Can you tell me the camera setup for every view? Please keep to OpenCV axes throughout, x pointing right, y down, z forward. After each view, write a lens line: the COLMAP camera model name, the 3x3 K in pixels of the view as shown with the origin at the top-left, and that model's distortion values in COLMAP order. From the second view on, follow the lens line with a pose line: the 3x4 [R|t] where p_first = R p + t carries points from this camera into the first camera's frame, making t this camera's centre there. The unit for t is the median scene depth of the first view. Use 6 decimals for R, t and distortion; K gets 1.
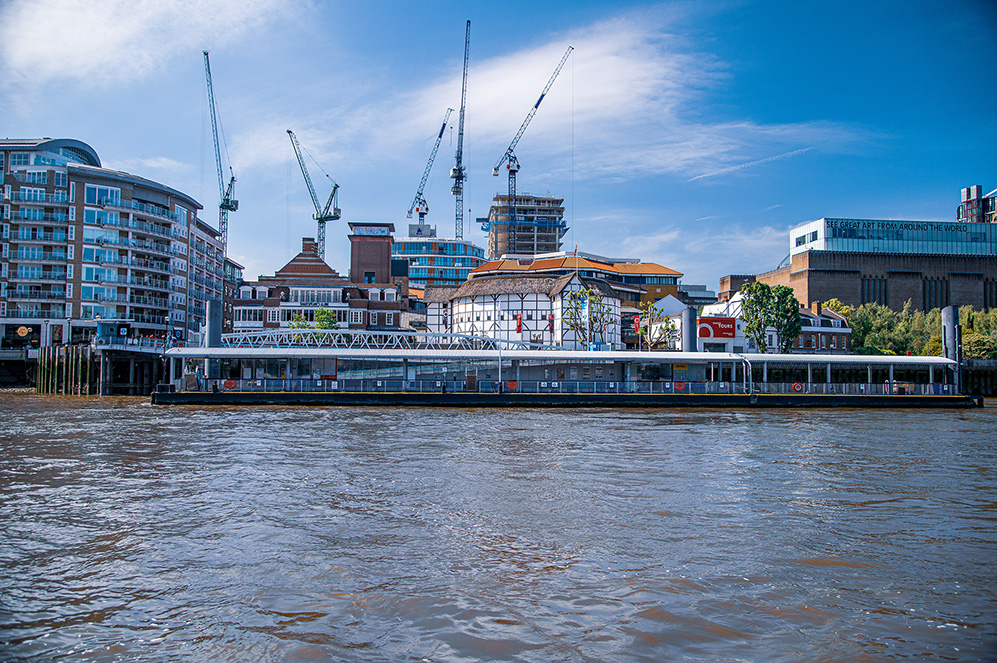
lens RADIAL K [[842.5, 0, 498.7], [0, 842.5, 332.4], [0, 0, 1]] dist [-0.074719, 0.000969]
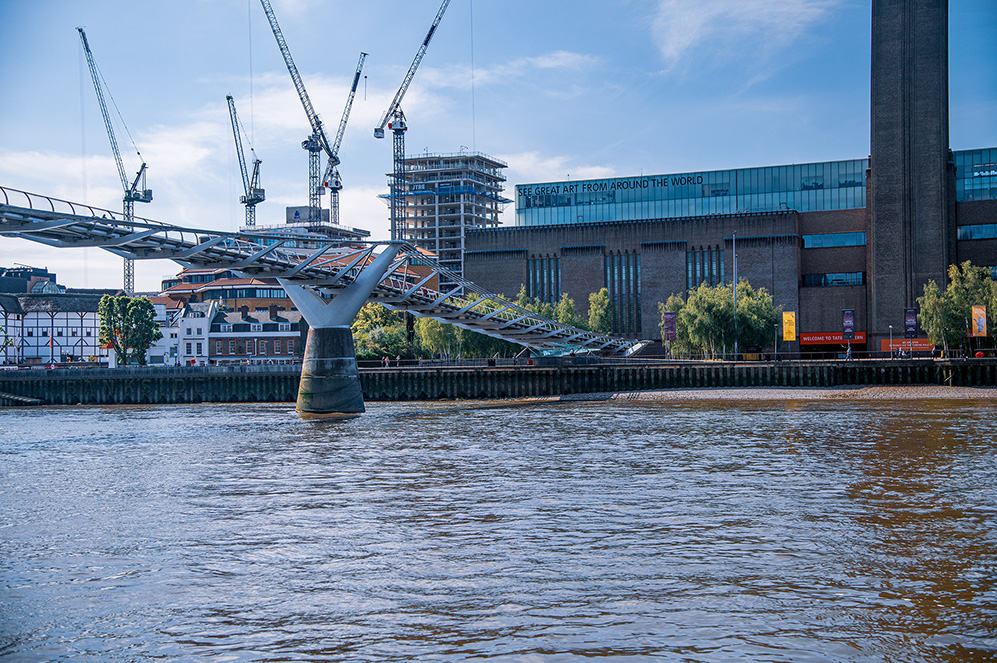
lens RADIAL K [[1401.8, 0, 498.3], [0, 1401.8, 331.7], [0, 0, 1]] dist [0.010065, 0.000000]
pose [[0.906436, -0.041213, -0.420328, 0.947187], [0.046950, 0.998892, 0.003307, 0.000225], [0.419726, -0.022732, 0.907366, -0.255438]]
